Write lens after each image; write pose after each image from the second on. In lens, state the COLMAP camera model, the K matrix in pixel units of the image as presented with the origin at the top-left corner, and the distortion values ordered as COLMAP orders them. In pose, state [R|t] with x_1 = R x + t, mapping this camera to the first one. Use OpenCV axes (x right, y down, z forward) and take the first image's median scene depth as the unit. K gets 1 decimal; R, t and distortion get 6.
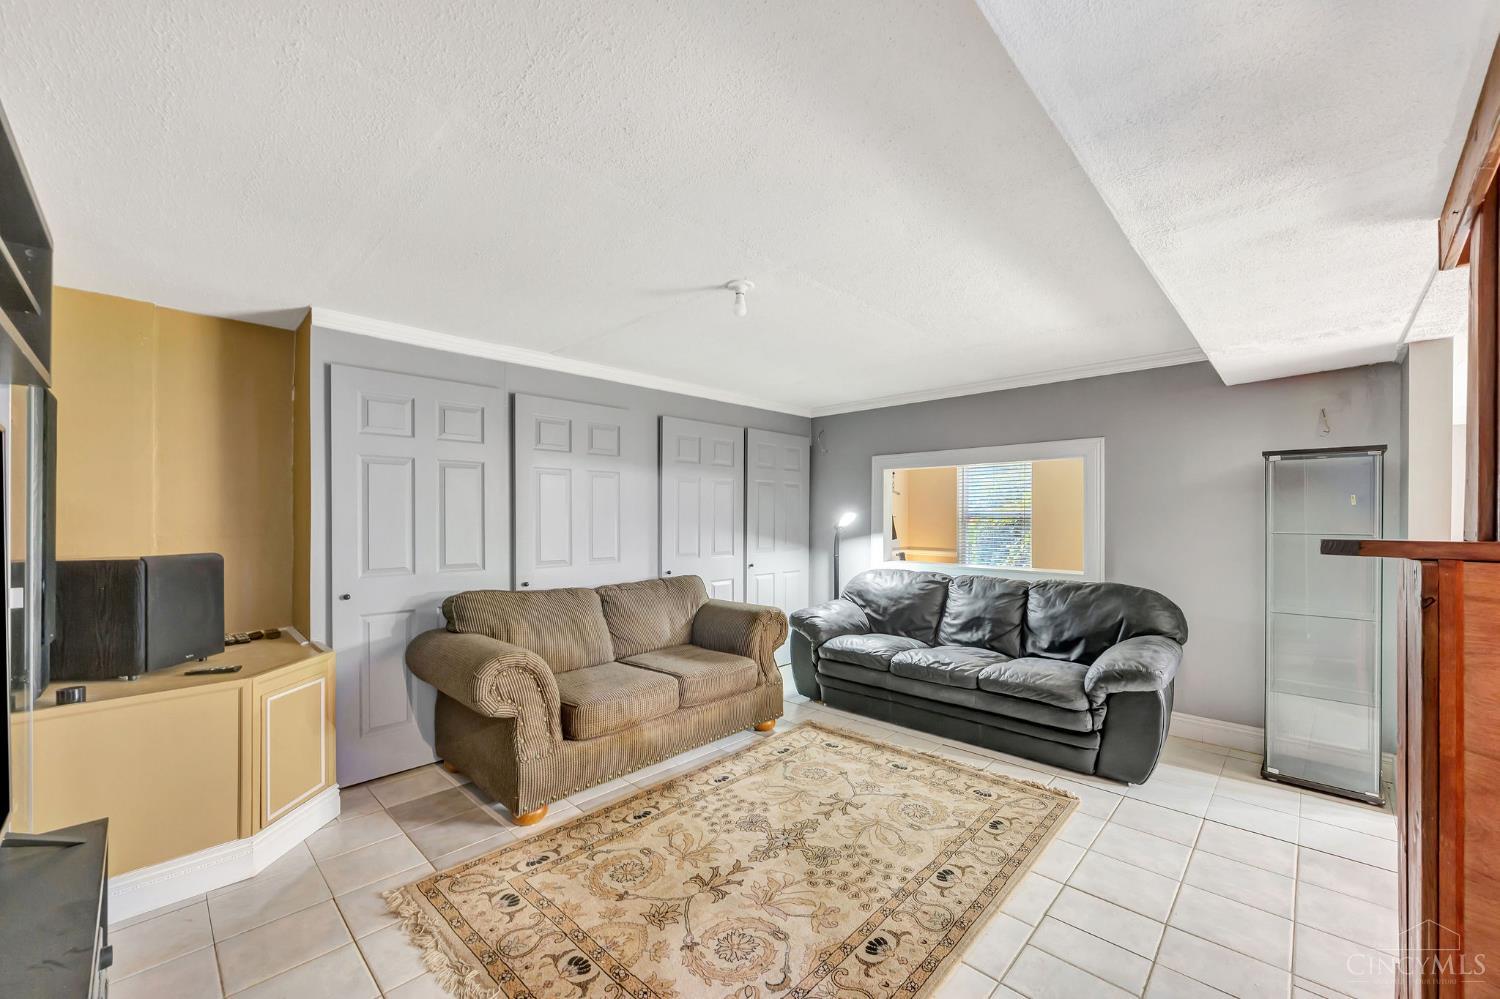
lens RADIAL K [[586.5, 0, 767.1], [0, 586.5, 516.0], [0, 0, 1]] dist [-0.003926, 0.000047]
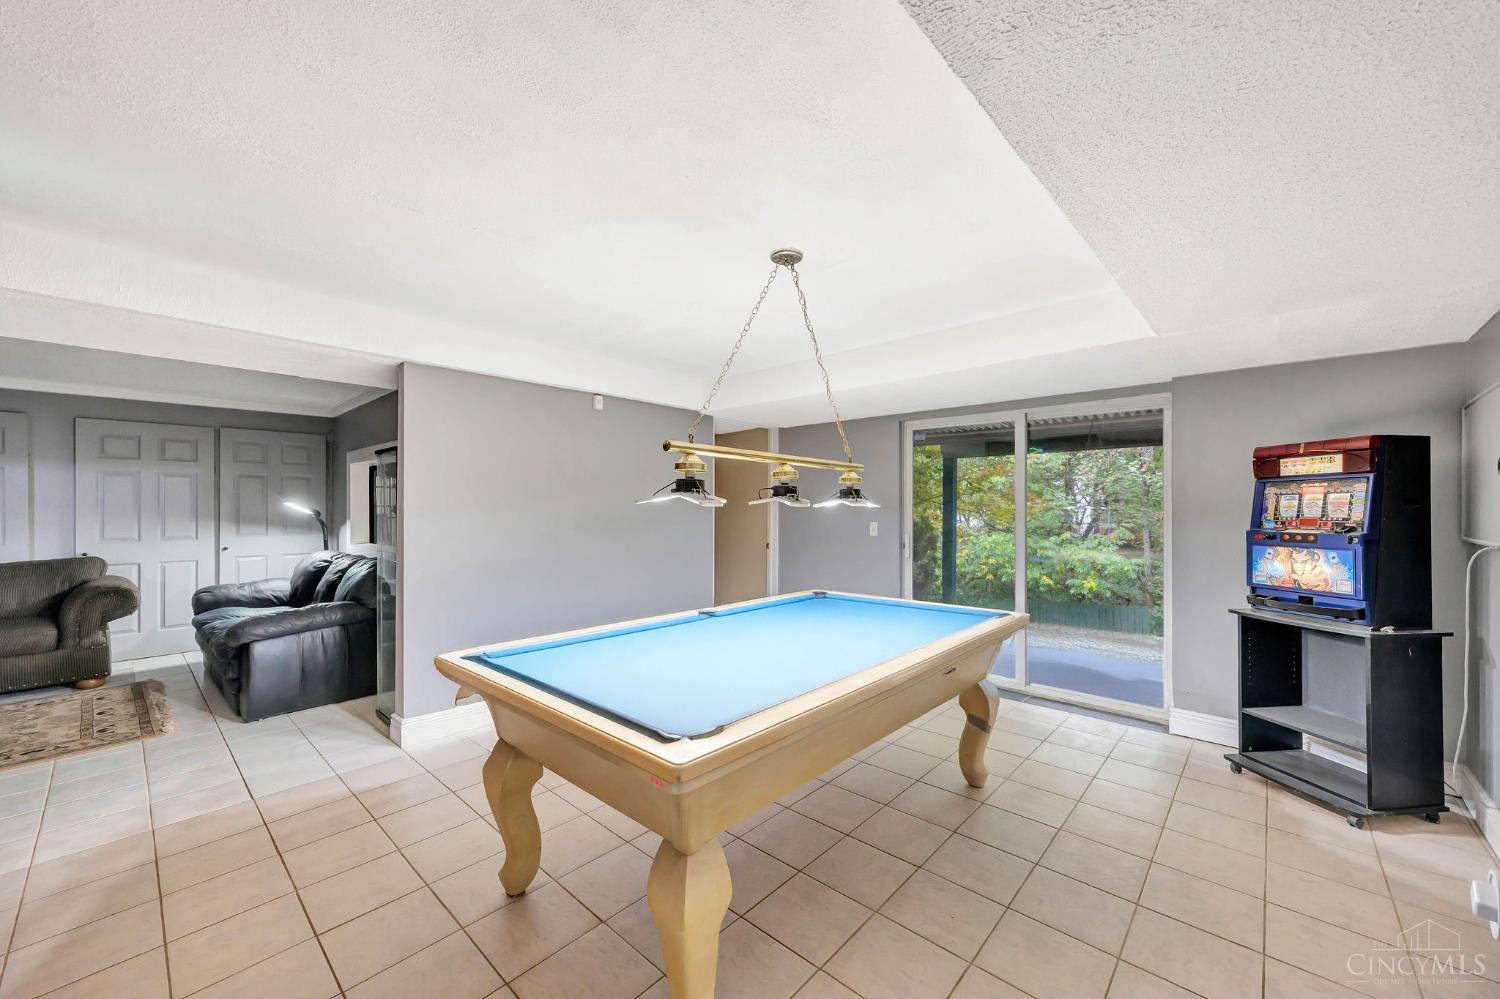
lens RADIAL K [[574.3, 0, 750.0], [0, 574.3, 499.5], [0, 0, 1]] dist [0.002927, 0.000390]
pose [[0.999975, -0.005686, 0.004147, 1.778319], [0.005716, 0.999956, -0.007396, 0.004161], [-0.004105, 0.007419, 0.999964, -0.228844]]
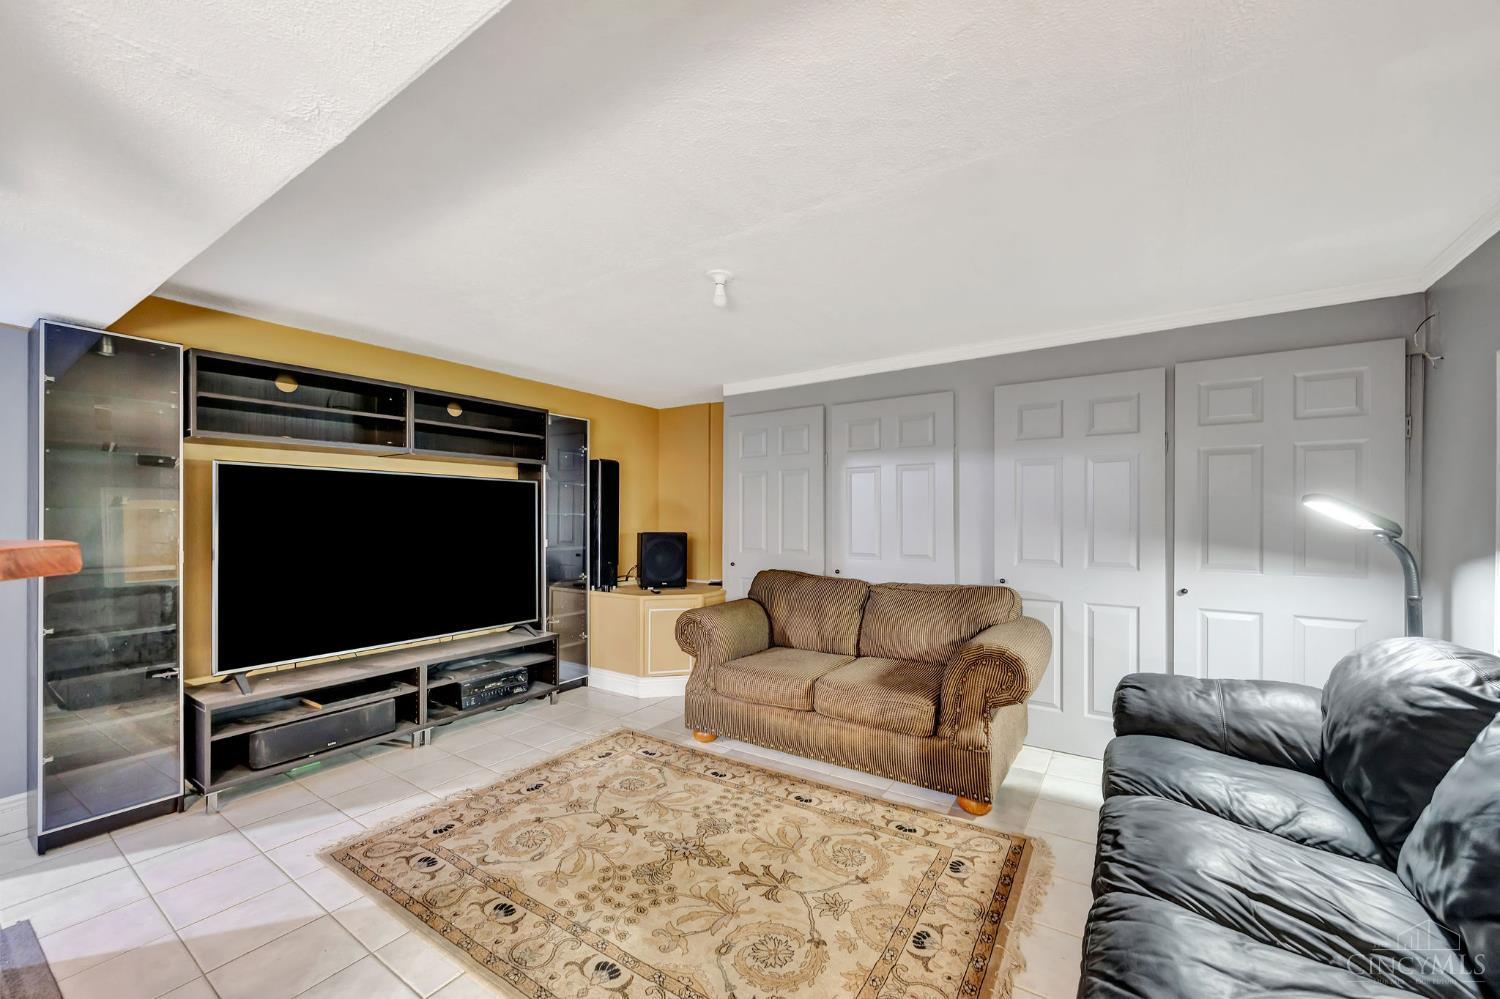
lens RADIAL K [[586.5, 0, 767.1], [0, 586.5, 516.0], [0, 0, 1]] dist [-0.003926, 0.000047]
pose [[0.171385, 0.001620, -0.985203, 0.879896], [0.005227, 0.999983, 0.002553, 0.005051], [0.985190, -0.005587, 0.171374, 0.855389]]
